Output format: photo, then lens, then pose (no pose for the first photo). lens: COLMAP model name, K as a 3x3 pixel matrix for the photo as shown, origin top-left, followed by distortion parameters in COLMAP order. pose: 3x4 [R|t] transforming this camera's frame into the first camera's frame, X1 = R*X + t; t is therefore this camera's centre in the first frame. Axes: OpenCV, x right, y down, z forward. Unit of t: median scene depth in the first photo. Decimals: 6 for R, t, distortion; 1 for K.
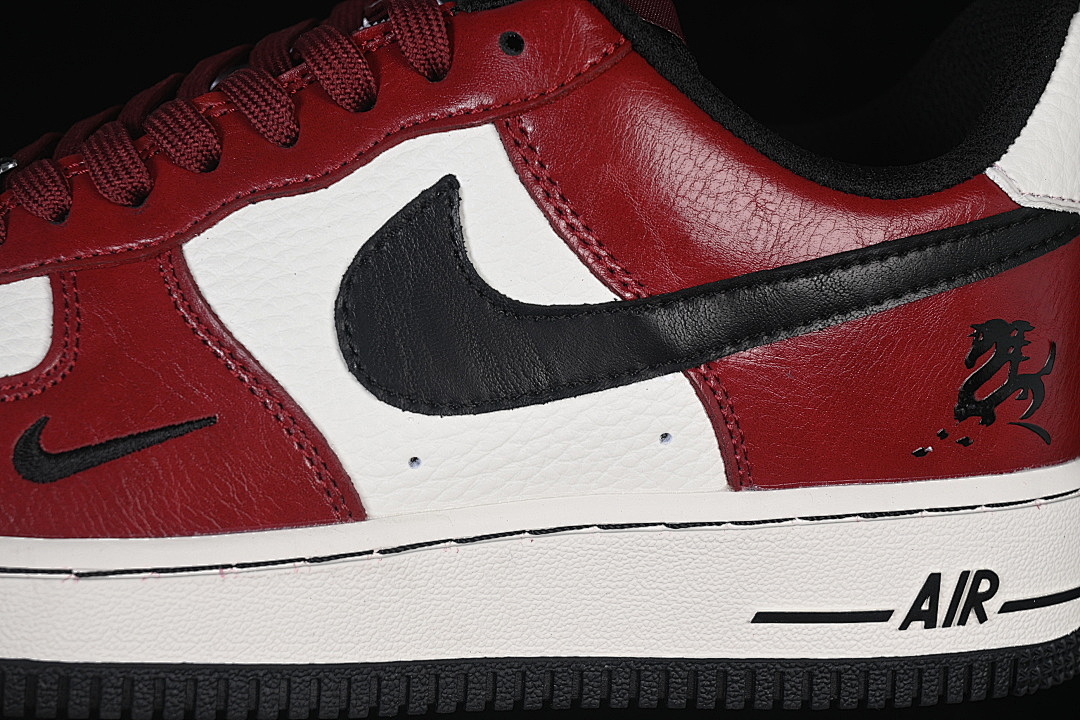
lens RADIAL K [[2342.8, 0, 540.0], [0, 2342.8, 360.0], [0, 0, 1]] dist [0.008787, 0.155528]
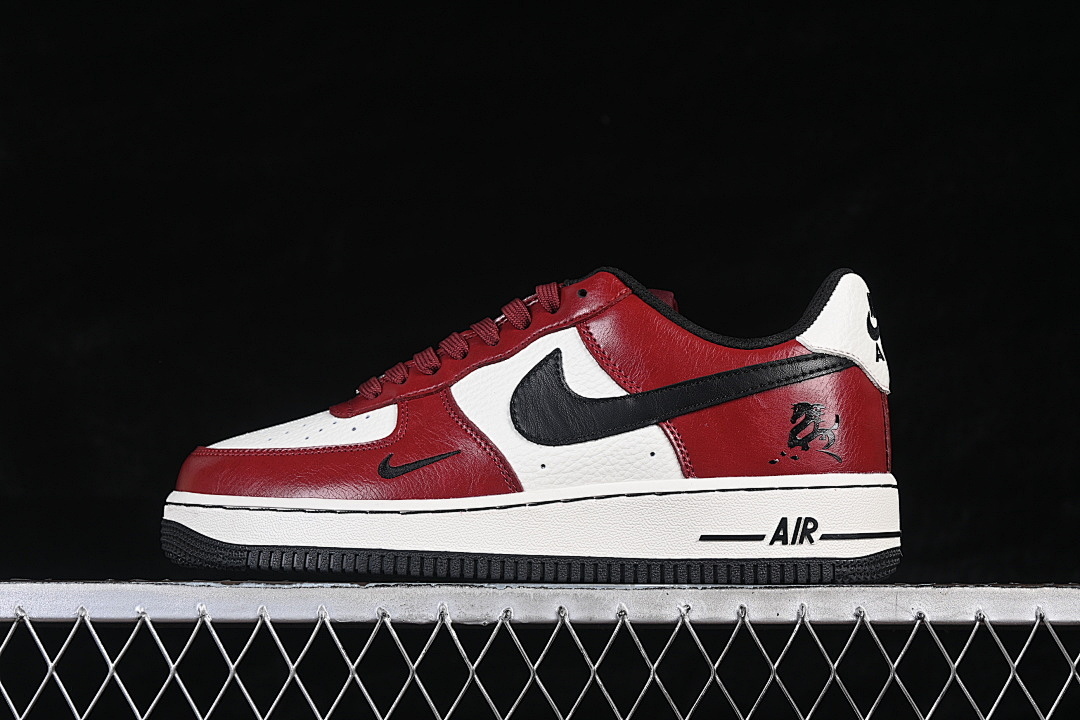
lens RADIAL K [[2342.8, 0, 540.0], [0, 2342.8, 360.0], [0, 0, 1]] dist [0.008787, 0.155528]
pose [[0.964573, -0.077628, -0.252138, 0.526743], [-0.008354, 0.946262, -0.323294, 0.680277], [0.263685, 0.313947, 0.912090, -1.135025]]
